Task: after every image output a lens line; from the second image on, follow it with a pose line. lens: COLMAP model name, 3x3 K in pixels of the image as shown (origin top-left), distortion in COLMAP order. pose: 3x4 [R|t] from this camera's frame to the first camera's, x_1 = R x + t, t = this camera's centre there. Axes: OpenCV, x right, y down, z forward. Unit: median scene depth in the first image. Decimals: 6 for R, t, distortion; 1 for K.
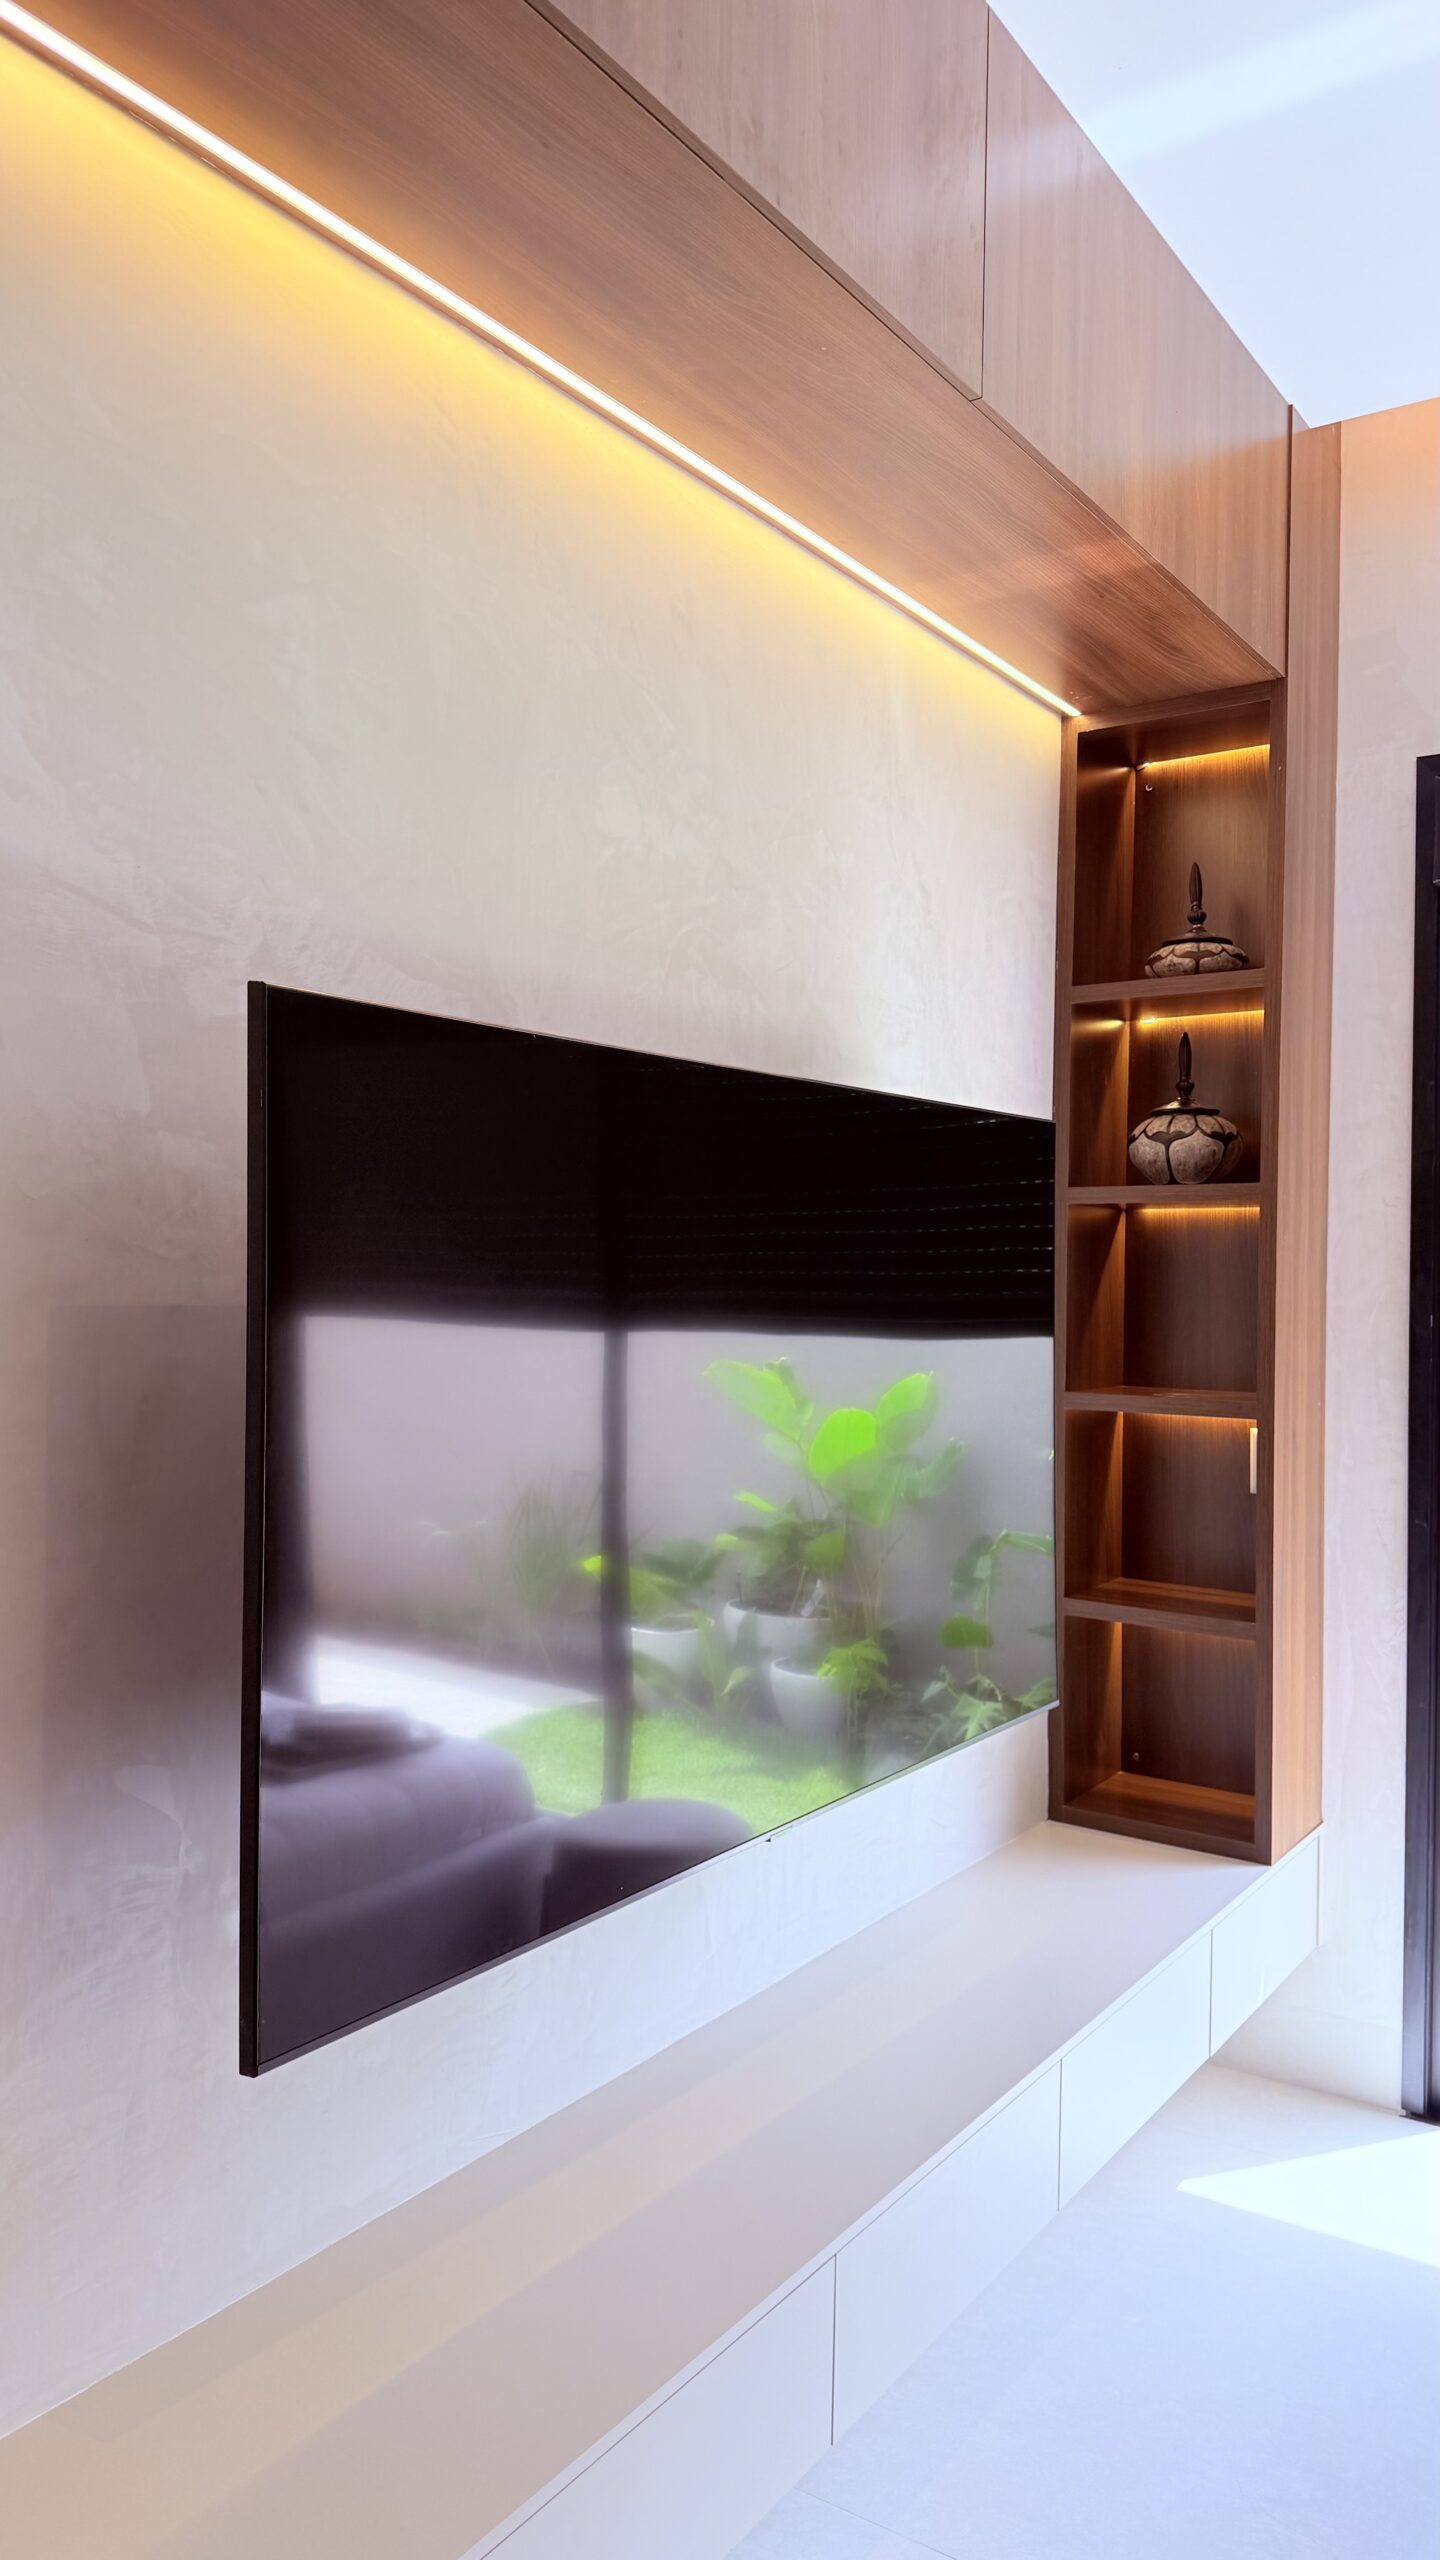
lens RADIAL K [[1839.3, 0, 713.8], [0, 1839.3, 1283.6], [0, 0, 1]] dist [0.005281, 0.000386]
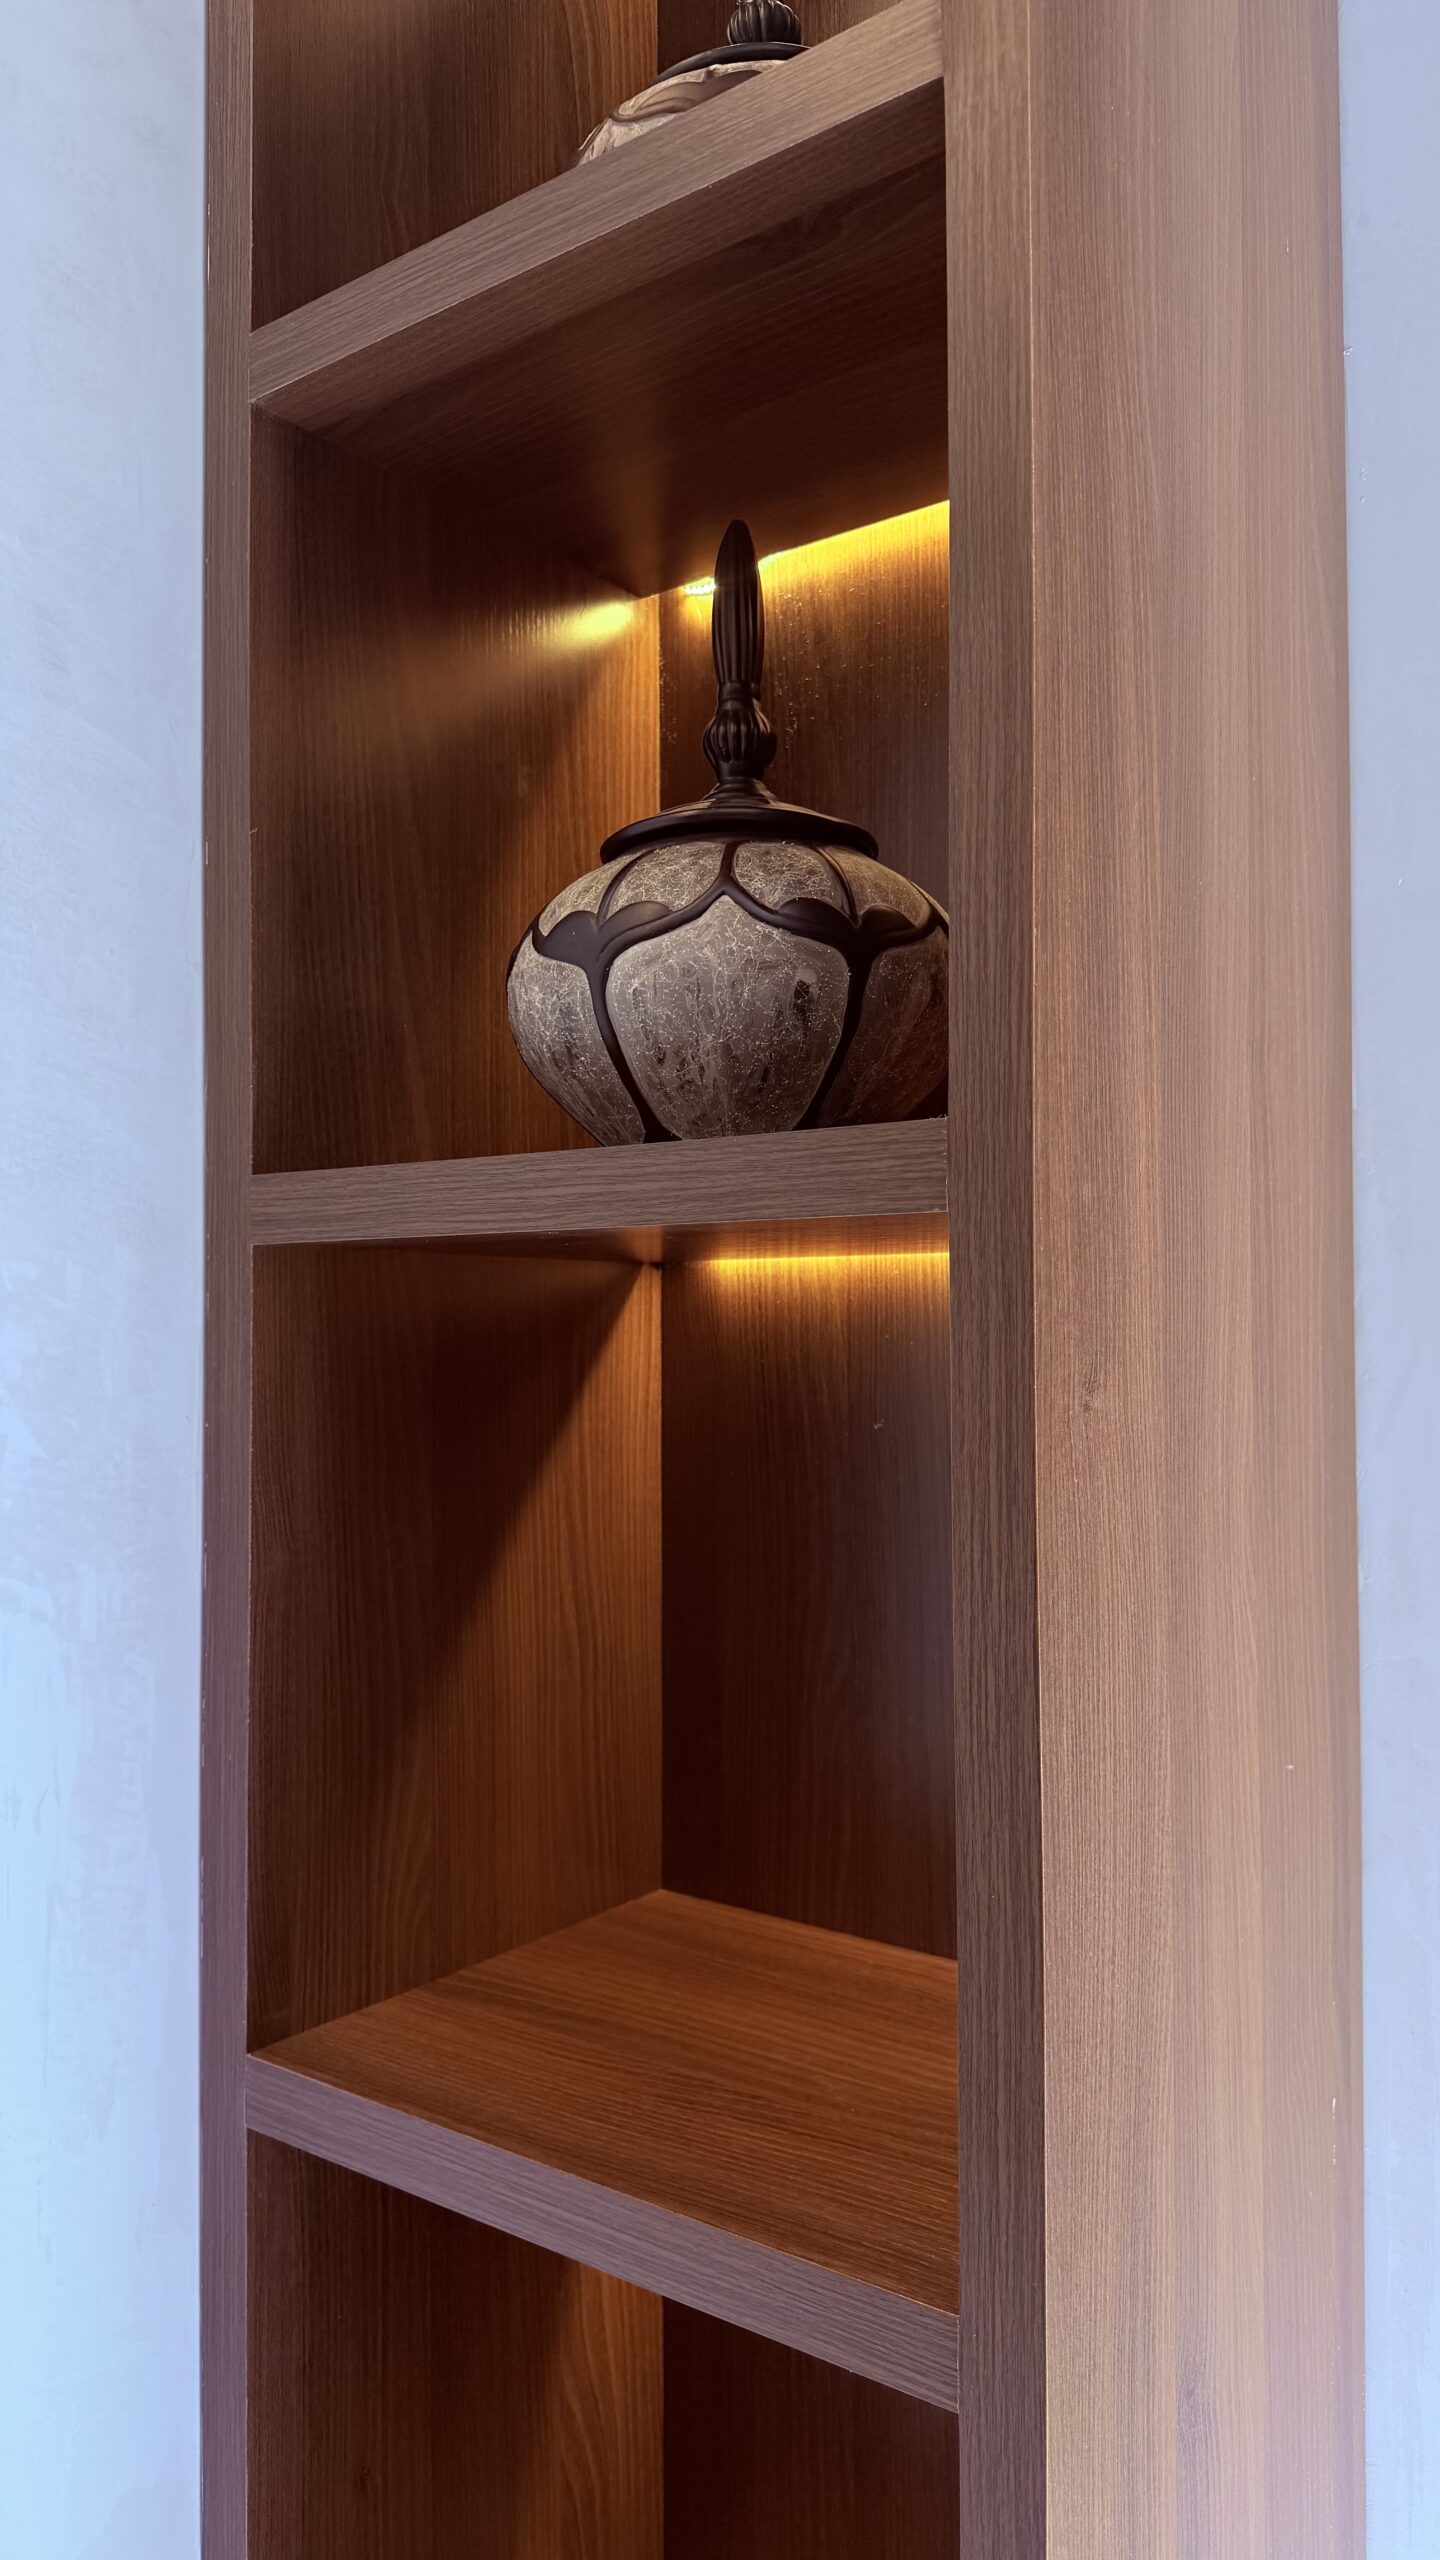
lens RADIAL K [[1839.3, 0, 725.6], [0, 1839.3, 1273.9], [0, 0, 1]] dist [0.005281, 0.000386]
pose [[0.996876, -0.008373, -0.078541, 0.278585], [0.006080, 0.999550, -0.029389, -0.031714], [0.078752, 0.028820, 0.996478, 0.777961]]
